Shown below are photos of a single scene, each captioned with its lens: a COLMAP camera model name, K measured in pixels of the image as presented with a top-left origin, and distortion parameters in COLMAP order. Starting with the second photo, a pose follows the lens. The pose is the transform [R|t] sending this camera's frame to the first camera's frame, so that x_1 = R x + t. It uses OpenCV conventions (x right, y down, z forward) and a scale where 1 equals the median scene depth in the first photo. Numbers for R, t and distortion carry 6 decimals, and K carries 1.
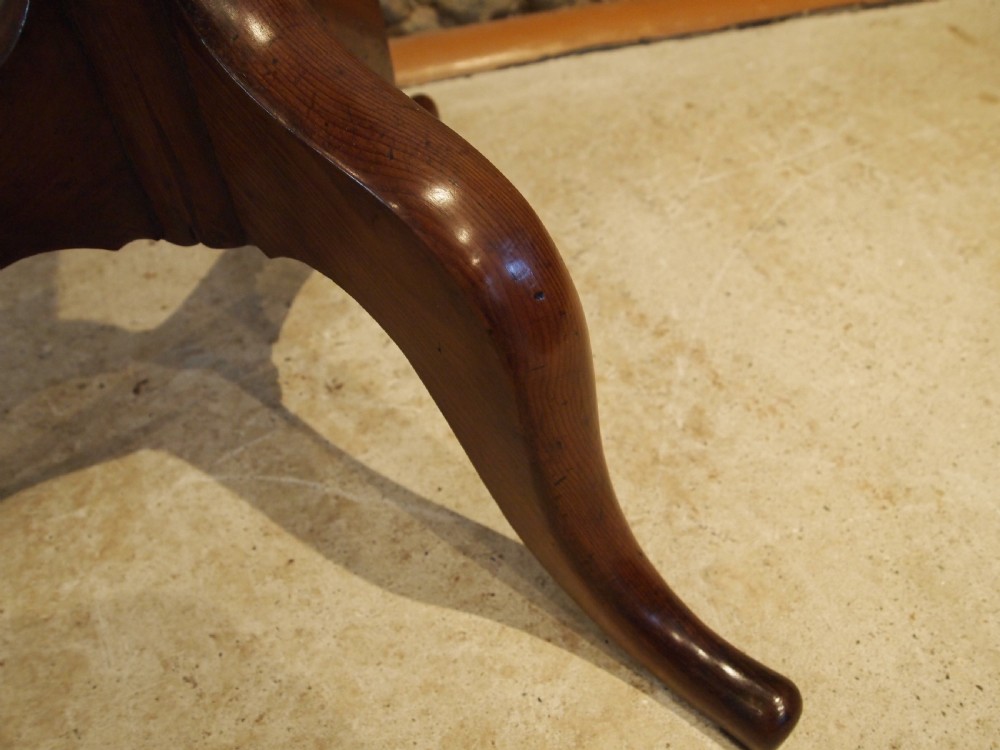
lens RADIAL K [[789.0, 0, 501.4], [0, 789.0, 367.6], [0, 0, 1]] dist [-0.050541, 0.004321]
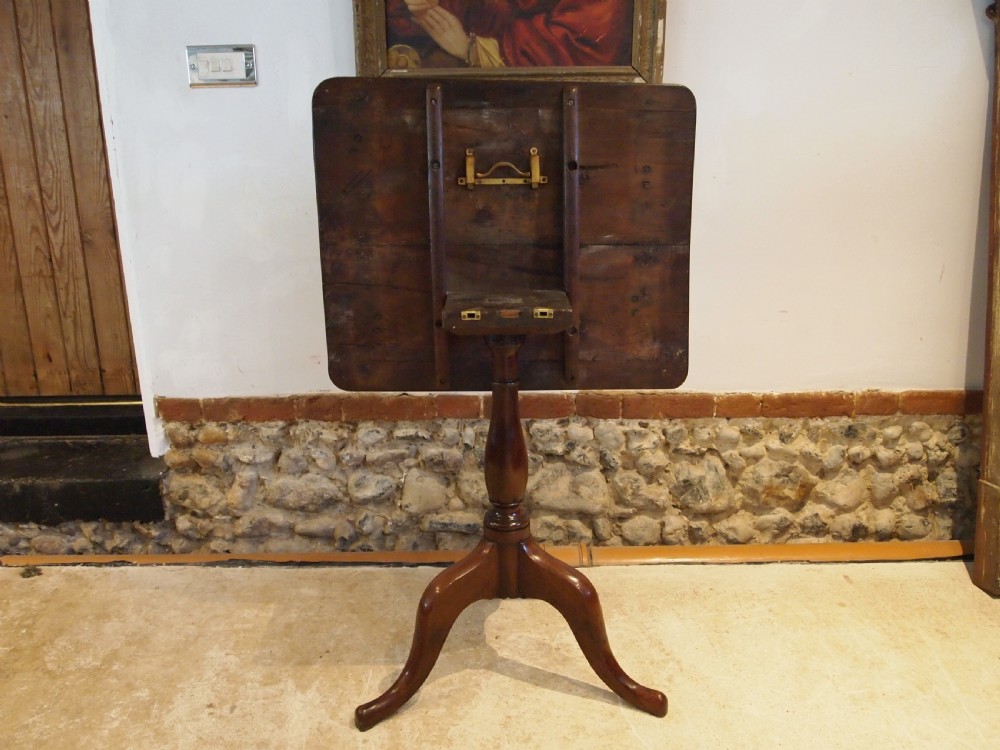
lens RADIAL K [[789.0, 0, 503.2], [0, 789.0, 376.1], [0, 0, 1]] dist [-0.050541, 0.004321]
pose [[0.949484, 0.088813, -0.300985, 0.413843], [-0.243642, 0.813115, -0.528661, 0.823590], [0.197783, 0.575288, 0.793679, -2.086468]]
